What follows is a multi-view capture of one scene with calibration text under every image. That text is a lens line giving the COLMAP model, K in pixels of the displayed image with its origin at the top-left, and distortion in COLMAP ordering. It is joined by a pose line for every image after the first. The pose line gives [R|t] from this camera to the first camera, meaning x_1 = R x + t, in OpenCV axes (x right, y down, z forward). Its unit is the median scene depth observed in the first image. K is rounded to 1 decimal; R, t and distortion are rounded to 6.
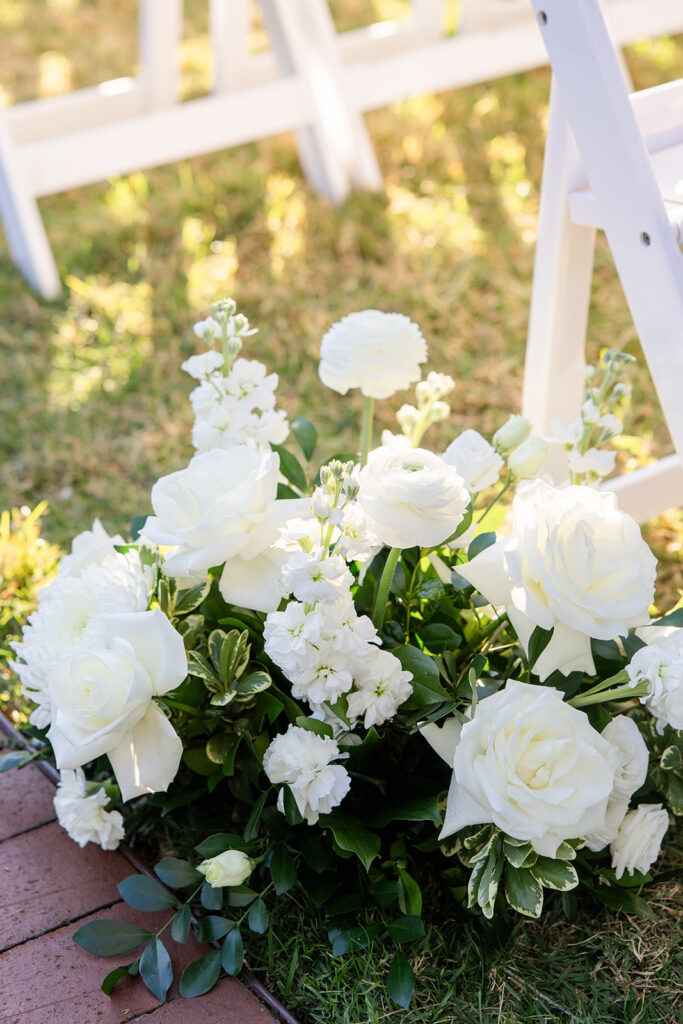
lens RADIAL K [[1689.9, 0, 341.5], [0, 1689.9, 512.0], [0, 0, 1]] dist [-0.013293, -0.046012]
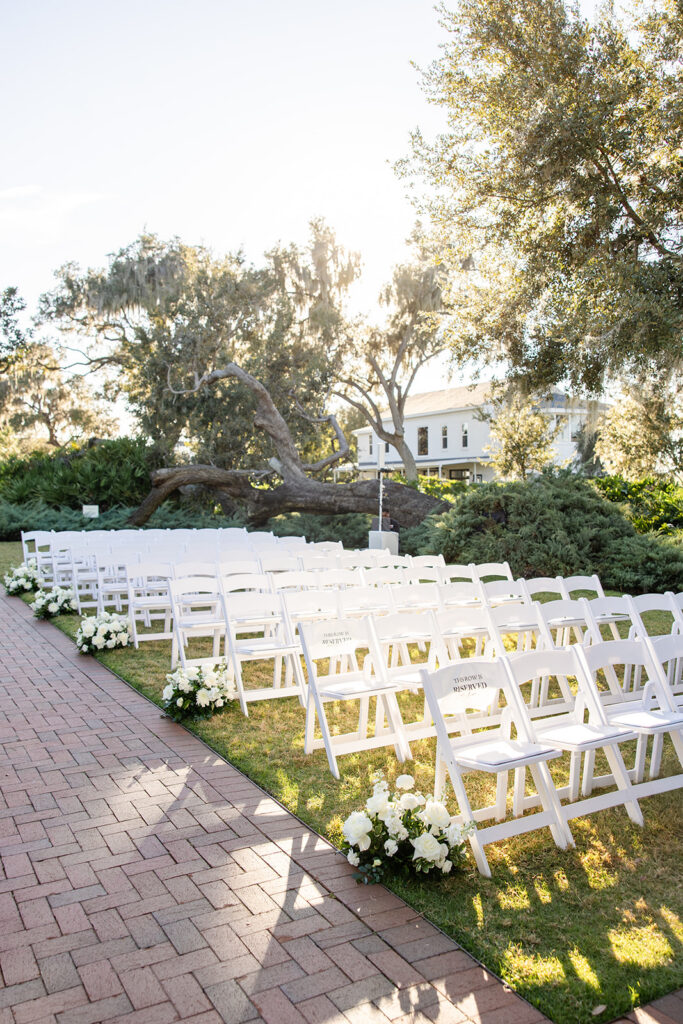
lens RADIAL K [[781.7, 0, 341.5], [0, 781.7, 512.0], [0, 0, 1]] dist [0.007308, 0.001752]
pose [[0.994298, 0.020735, -0.104599, 0.070581], [-0.070561, 0.863385, -0.499587, 0.518351], [0.079950, 0.504119, 0.859925, -2.004991]]
